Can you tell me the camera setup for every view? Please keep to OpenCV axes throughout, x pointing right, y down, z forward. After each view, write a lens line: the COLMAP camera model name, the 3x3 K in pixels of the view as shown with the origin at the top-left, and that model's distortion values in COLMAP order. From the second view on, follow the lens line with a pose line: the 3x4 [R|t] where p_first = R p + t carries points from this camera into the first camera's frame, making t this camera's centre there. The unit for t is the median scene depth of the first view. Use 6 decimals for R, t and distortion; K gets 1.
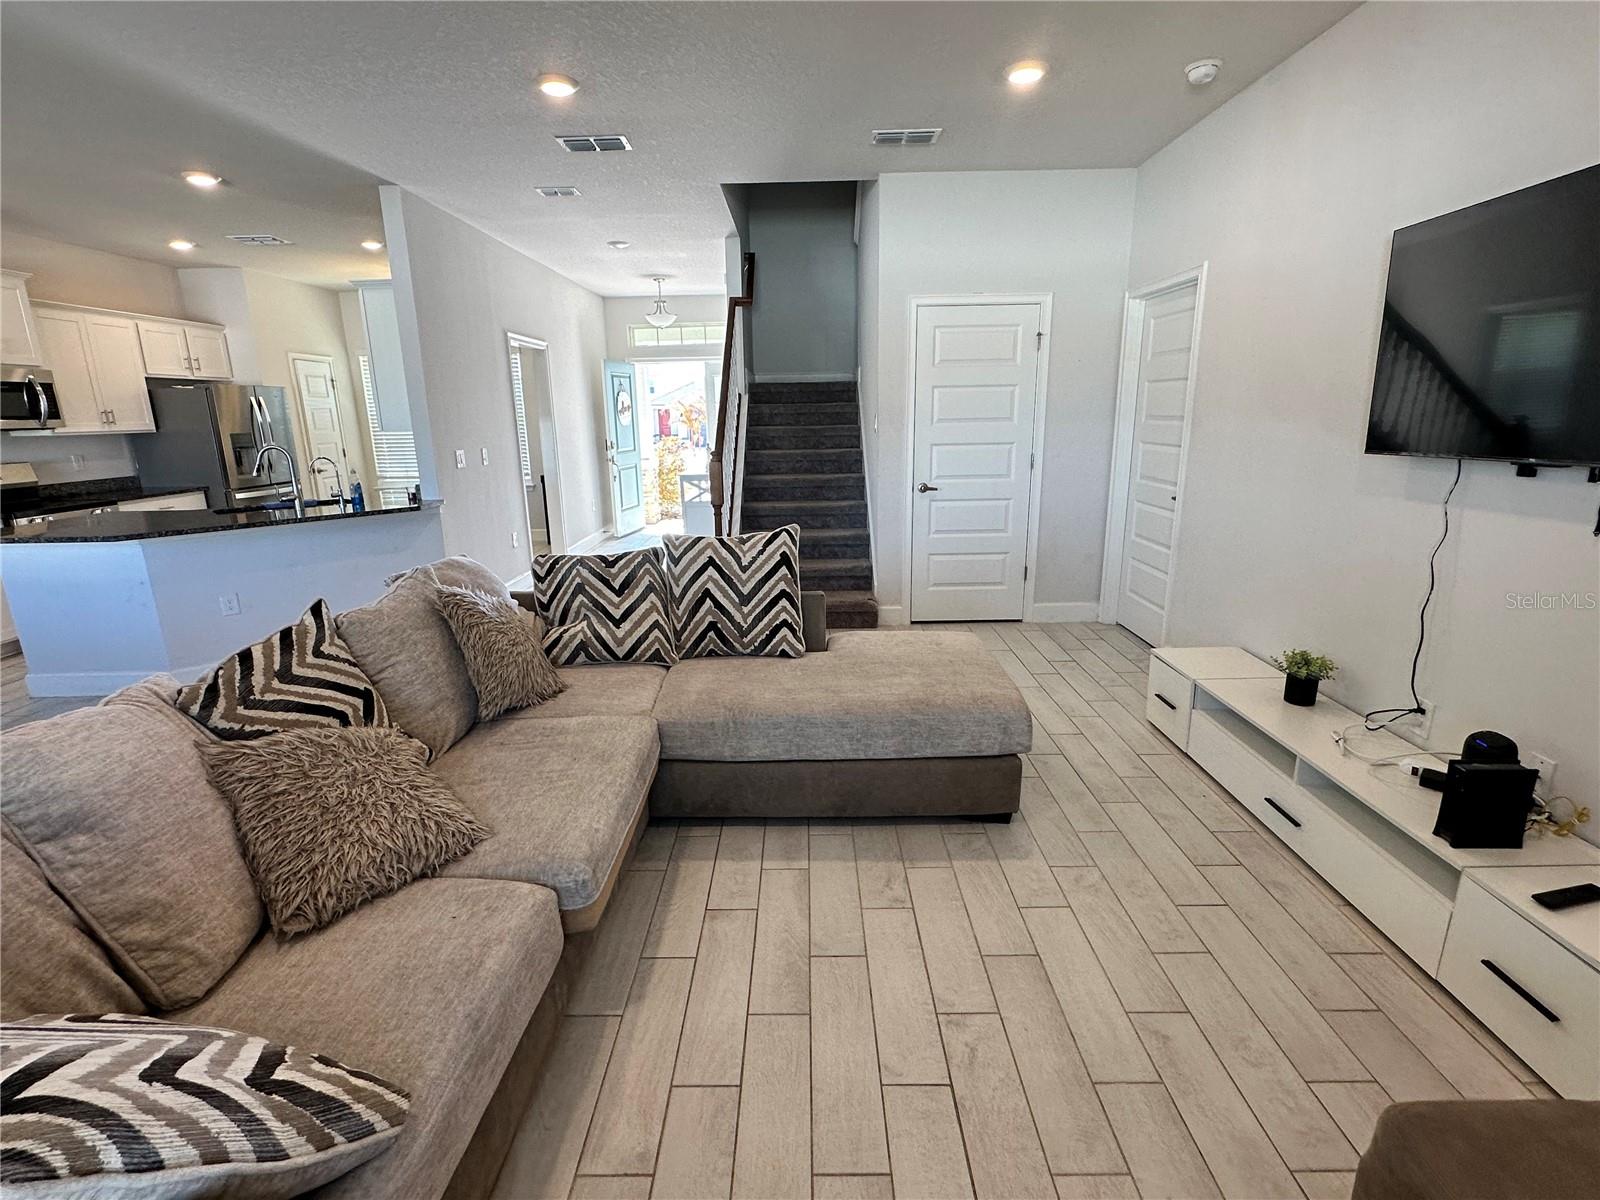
lens RADIAL K [[751.9, 0, 795.9], [0, 751.9, 600.5], [0, 0, 1]] dist [-0.003009, 0.000305]
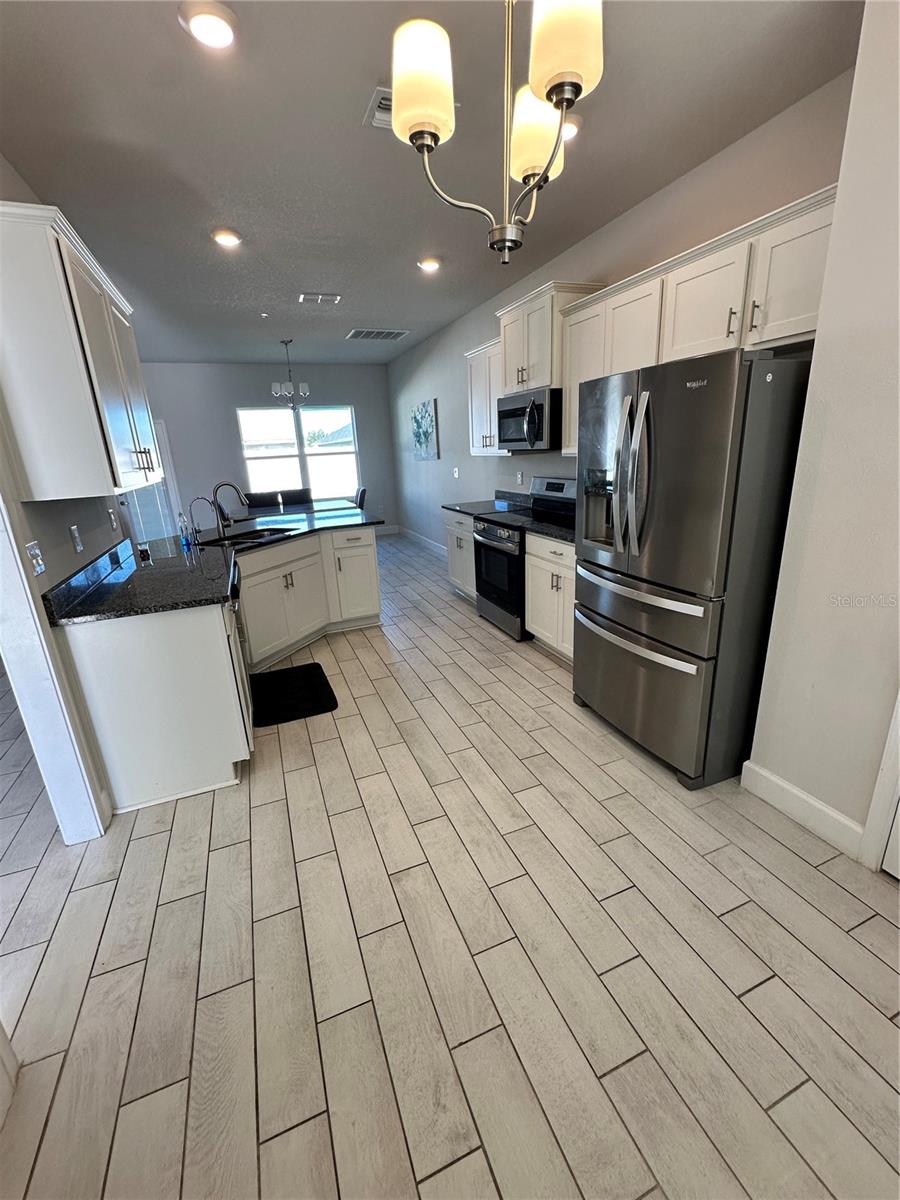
lens RADIAL K [[500.6, 0, 450.0], [0, 500.6, 600.0], [0, 0, 1]] dist [-0.000592, 0.000190]
pose [[-0.922550, 0.171243, -0.345799, -0.976888], [-0.032299, 0.858724, 0.511420, -0.643545], [0.384523, 0.482979, -0.786685, 2.561202]]
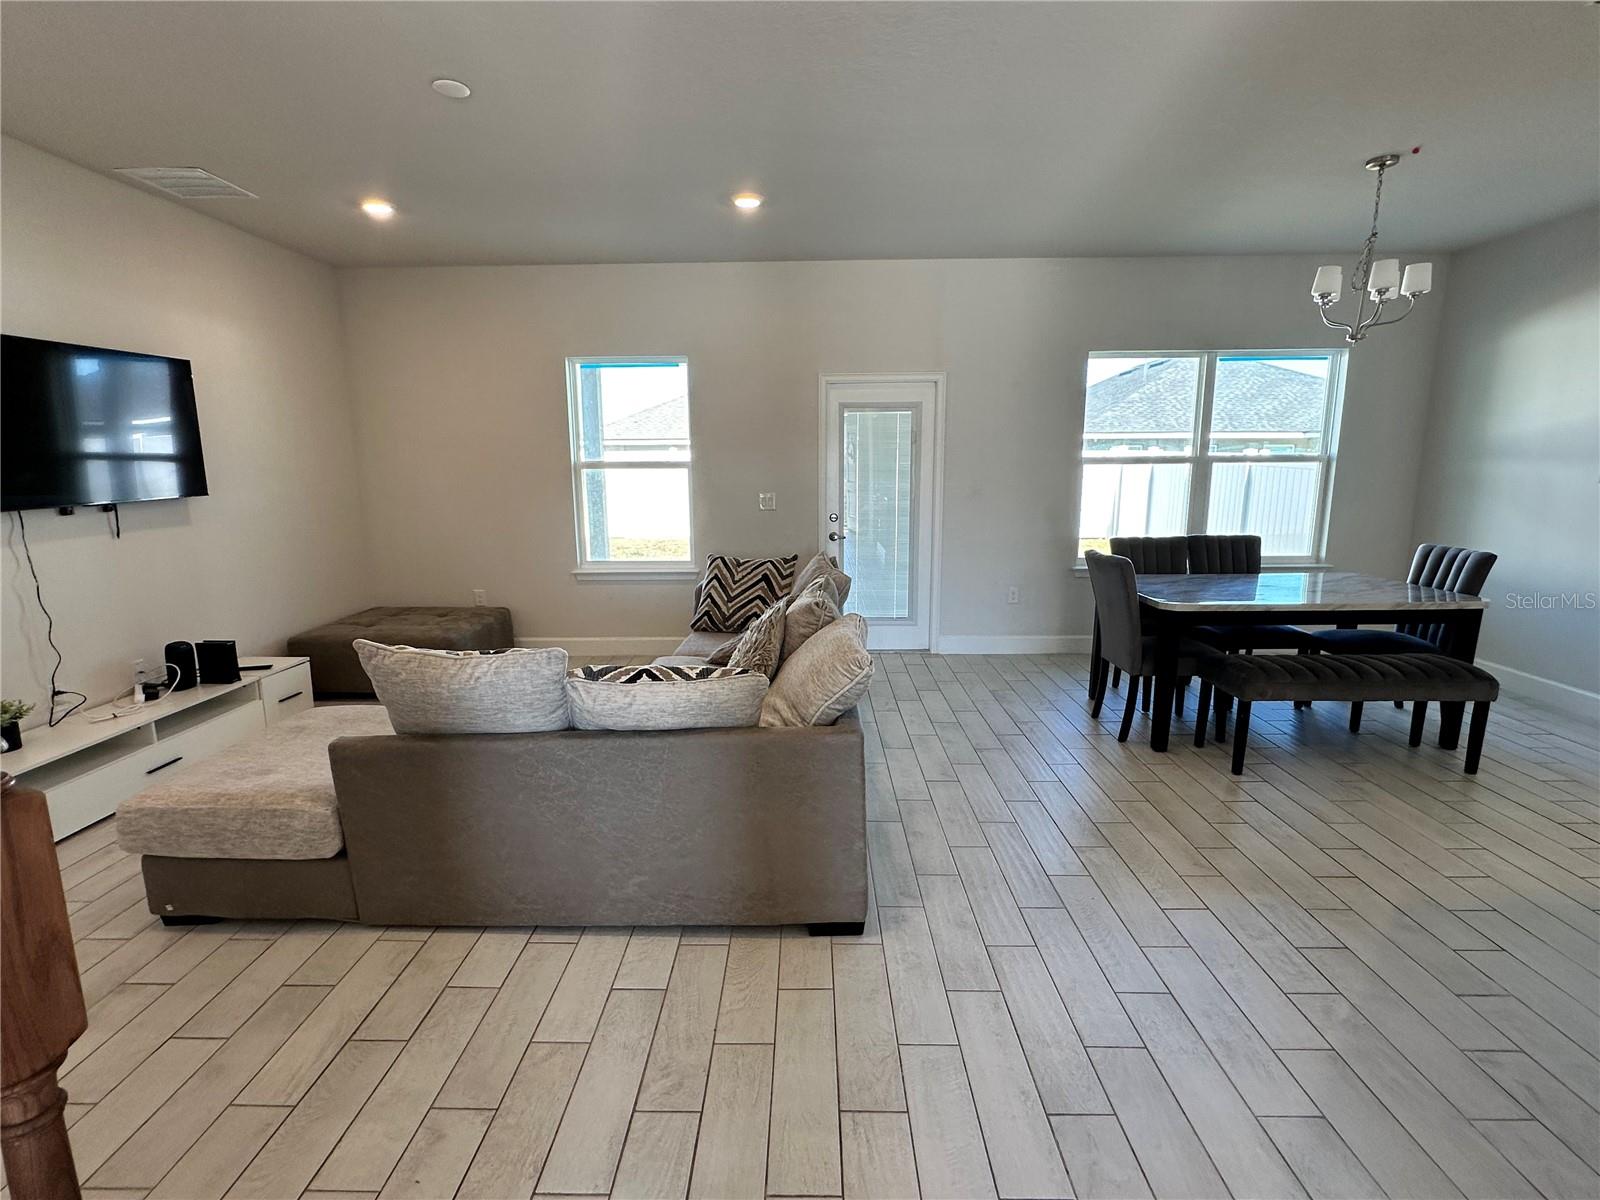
lens RADIAL K [[751.9, 0, 795.9], [0, 751.9, 600.5], [0, 0, 1]] dist [-0.003009, 0.000305]
pose [[-0.999650, 0.025196, 0.008114, -0.389637], [0.026275, 0.907230, 0.419814, -0.399776], [0.003216, 0.419880, -0.907574, 1.602056]]
